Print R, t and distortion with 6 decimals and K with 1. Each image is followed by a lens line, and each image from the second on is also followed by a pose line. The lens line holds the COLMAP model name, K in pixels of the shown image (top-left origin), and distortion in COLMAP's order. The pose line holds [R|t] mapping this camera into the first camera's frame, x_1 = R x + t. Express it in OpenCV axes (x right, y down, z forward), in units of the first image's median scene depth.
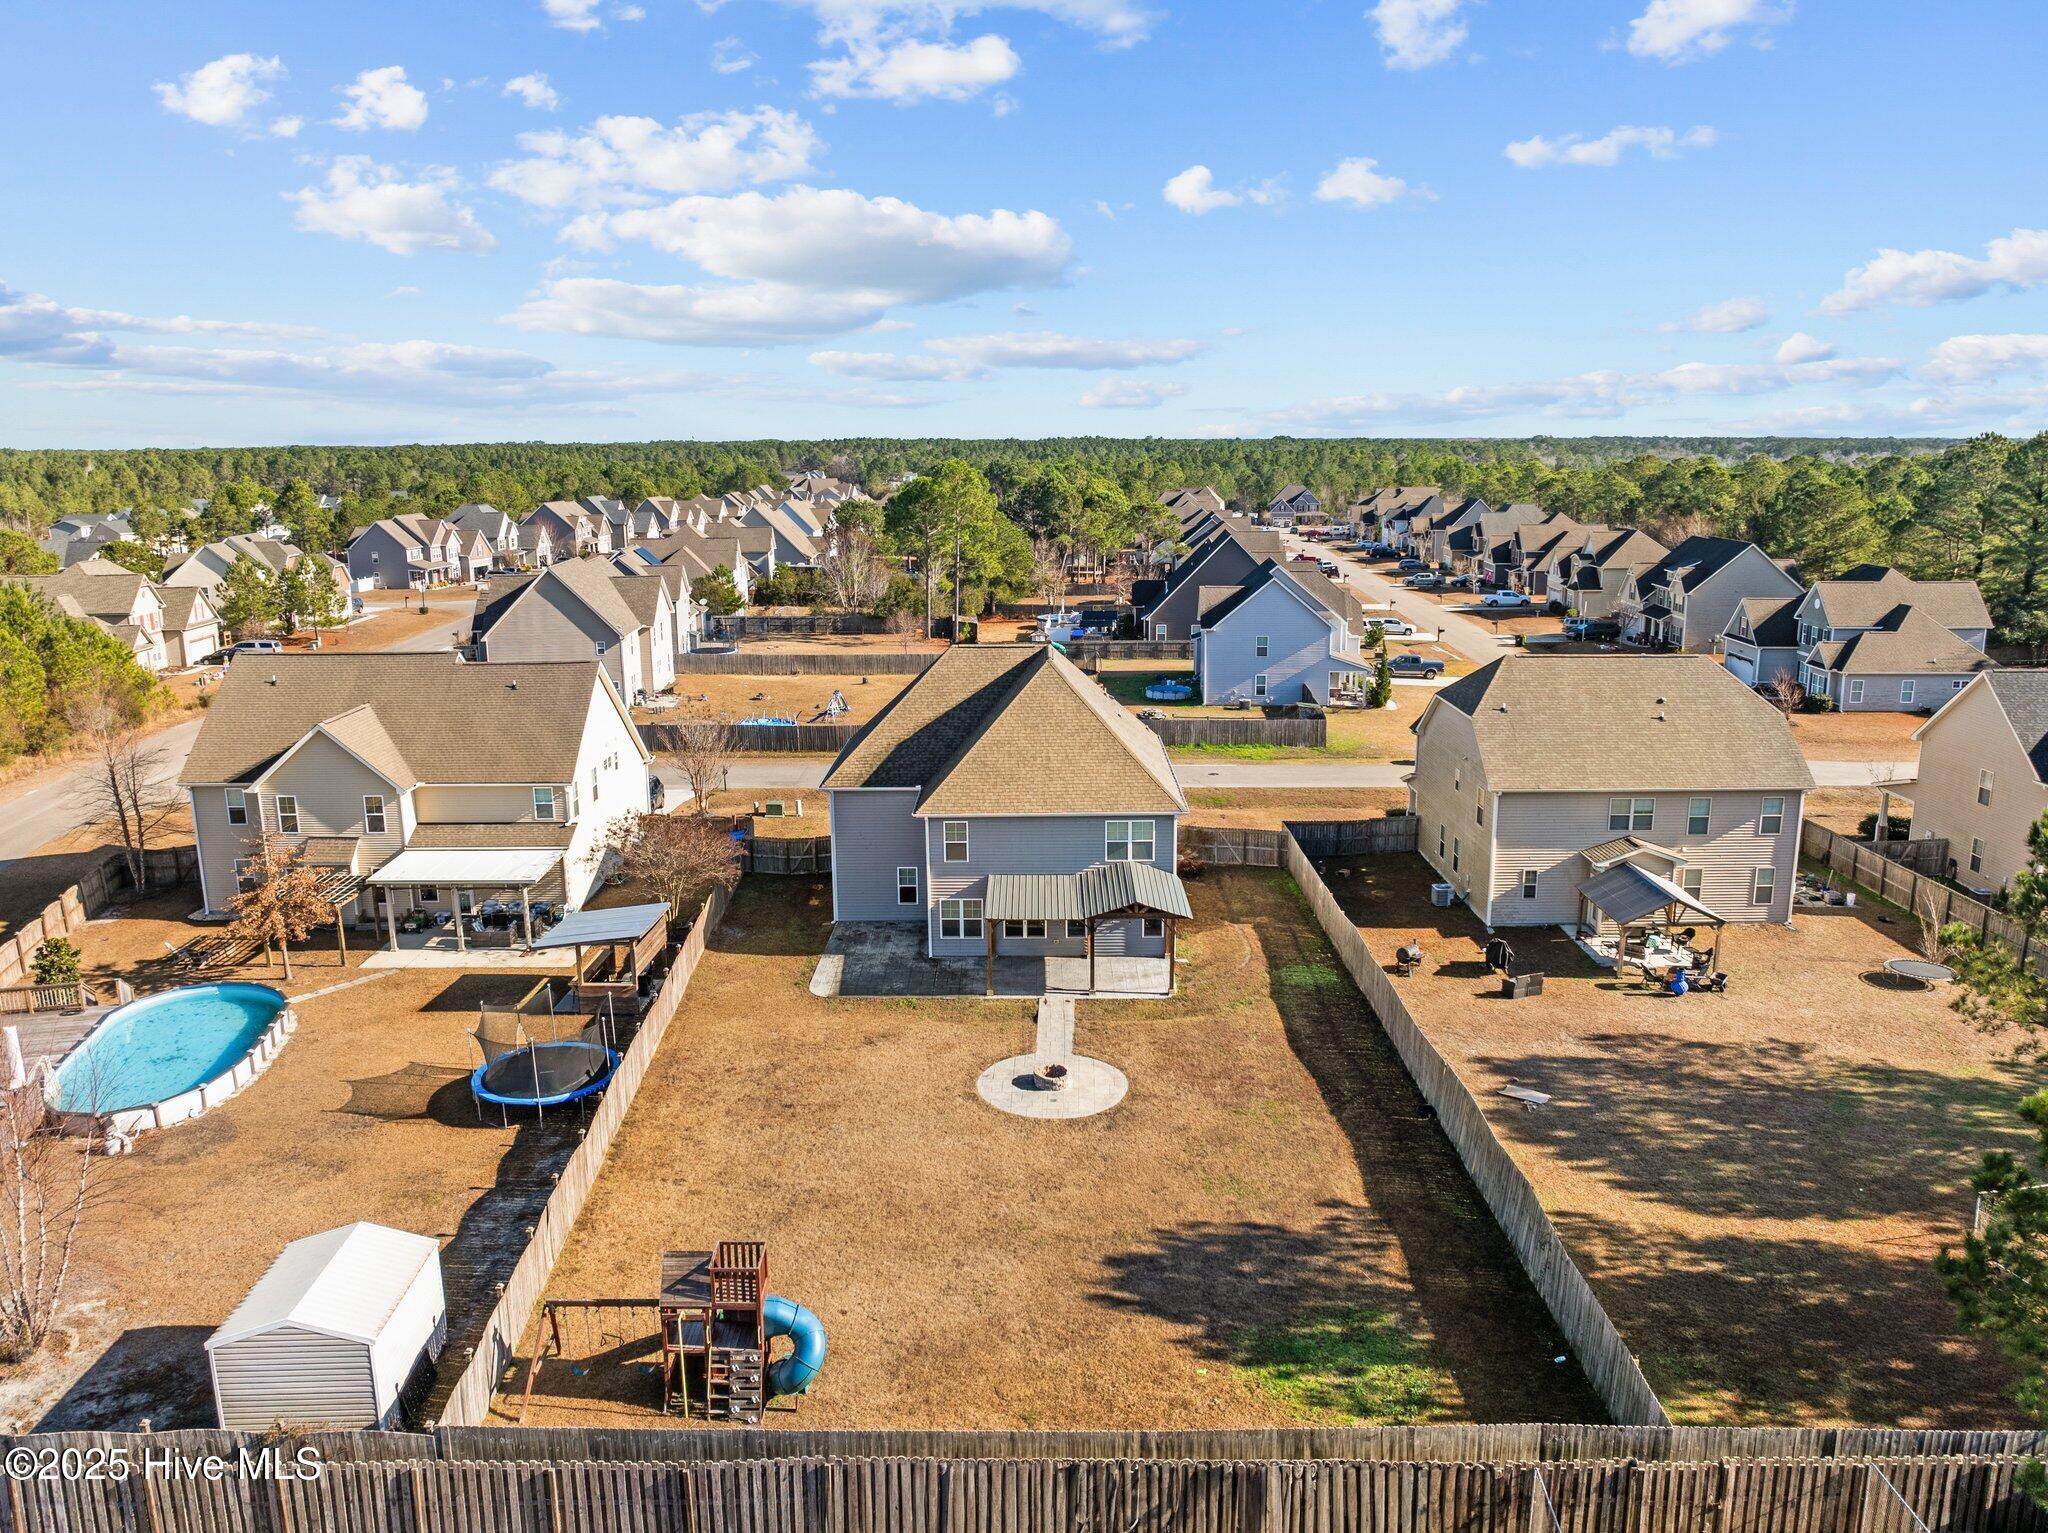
lens RADIAL K [[1480.8, 0, 994.5], [0, 1480.8, 750.1], [0, 0, 1]] dist [-0.034046, -0.009820]
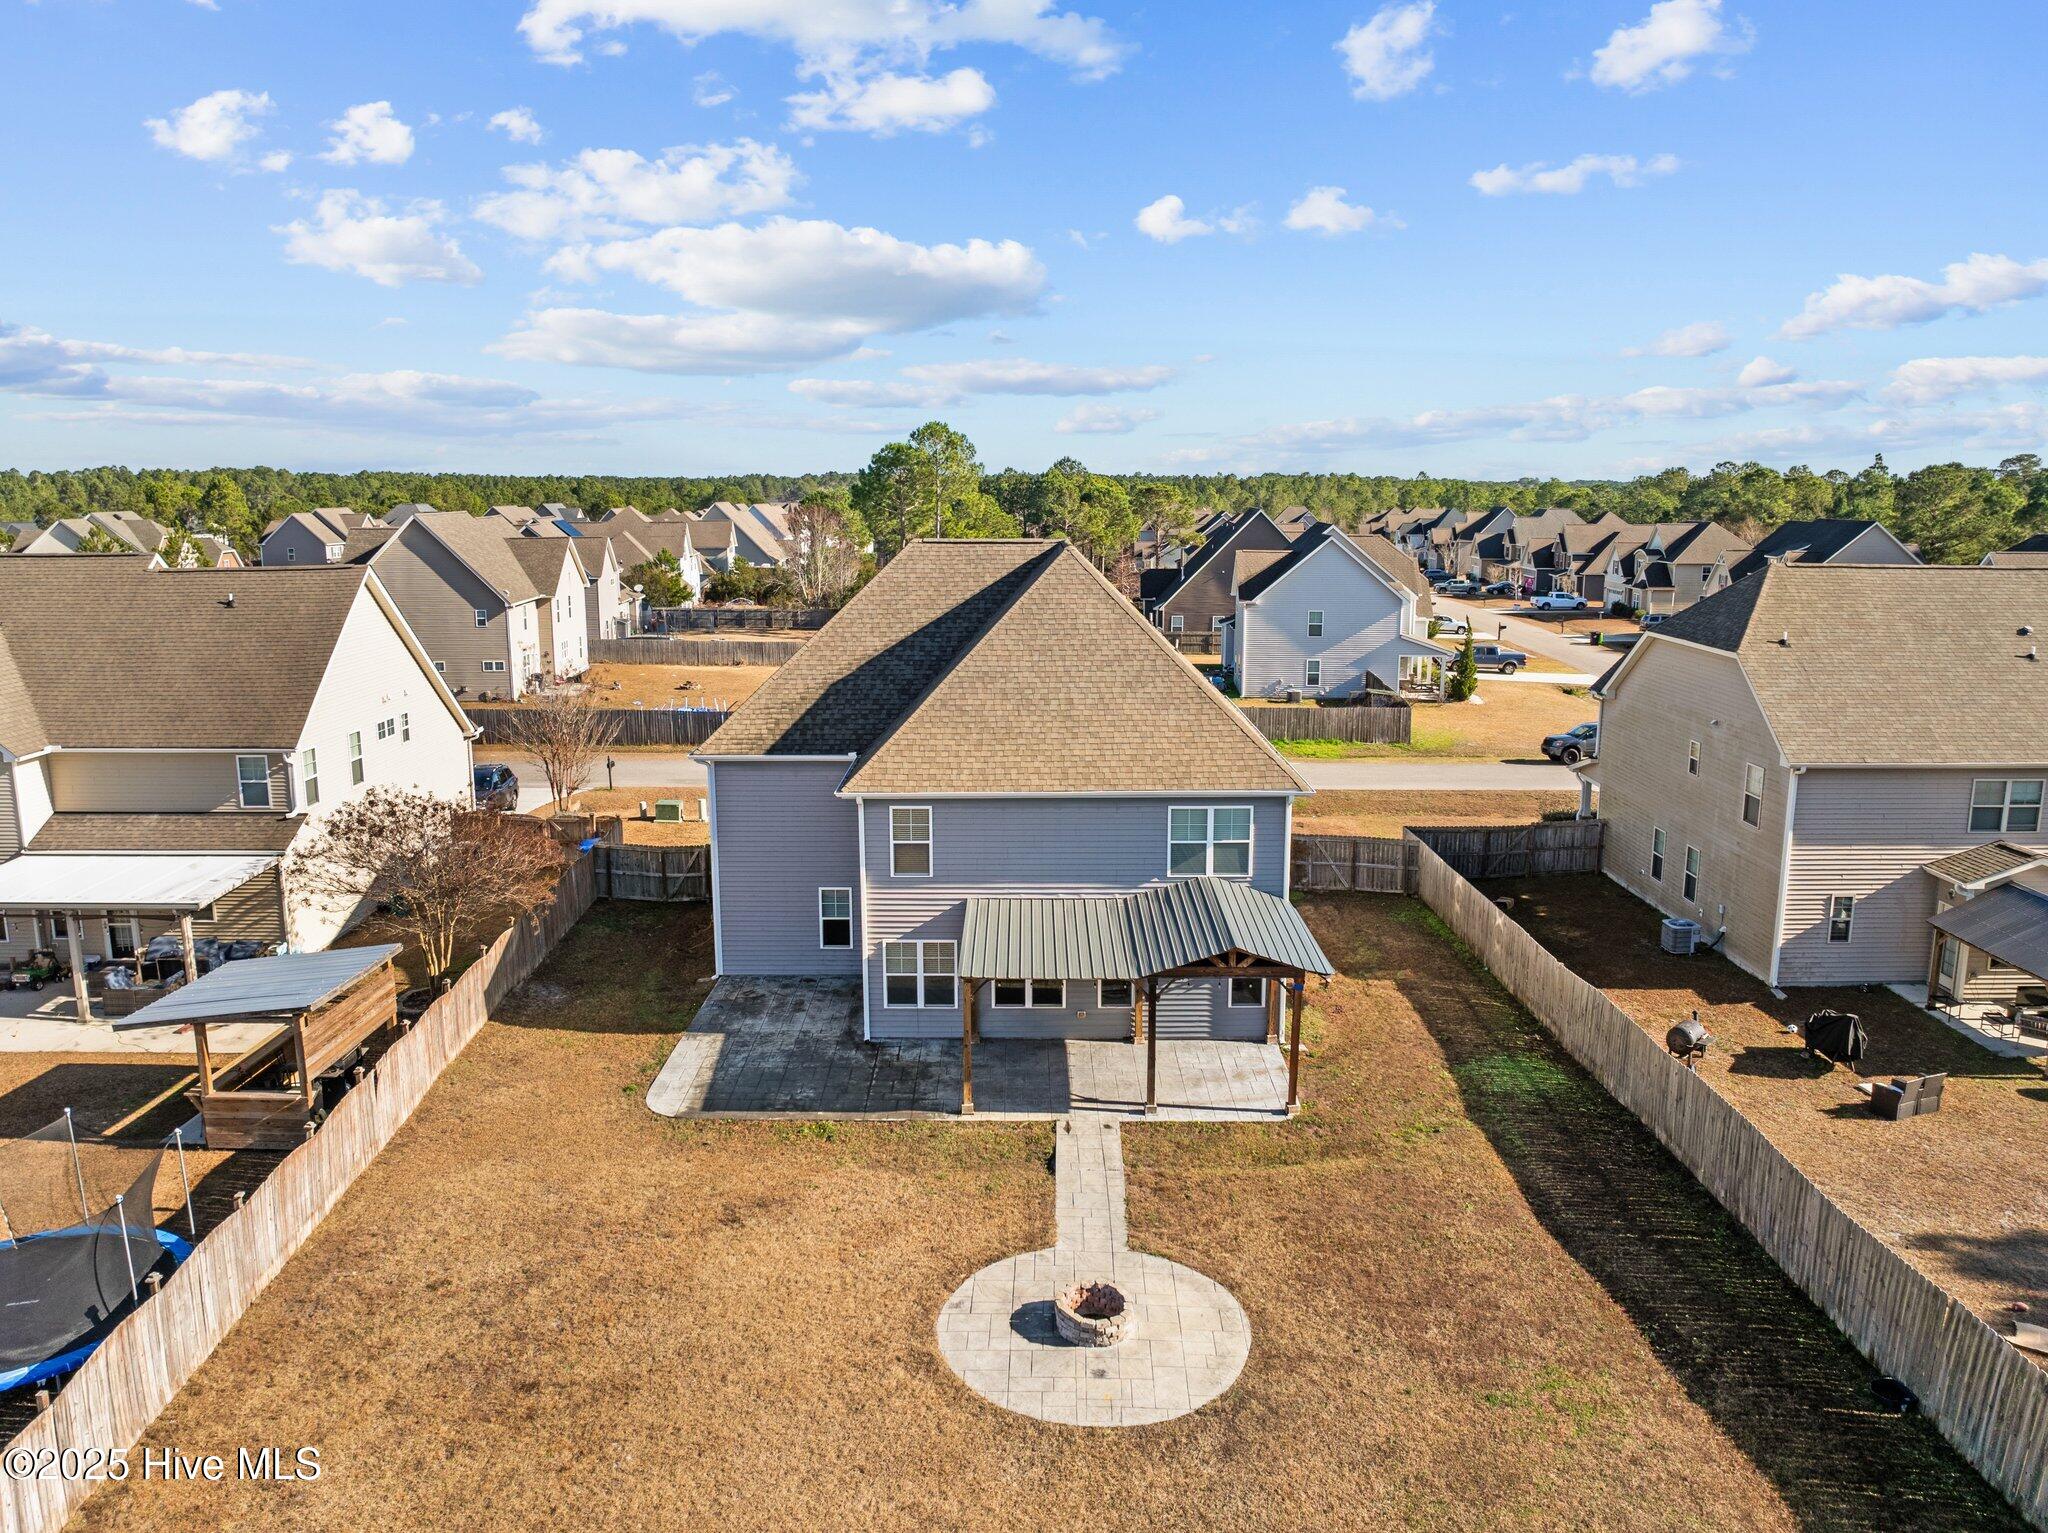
lens RADIAL K [[1480.8, 0, 994.5], [0, 1480.8, 750.1], [0, 0, 1]] dist [-0.034046, -0.009820]
pose [[0.999940, 0.005502, 0.009435, 0.000961], [-0.005245, 0.999621, -0.027036, 0.038683], [-0.009581, 0.026985, 0.999590, 0.388940]]
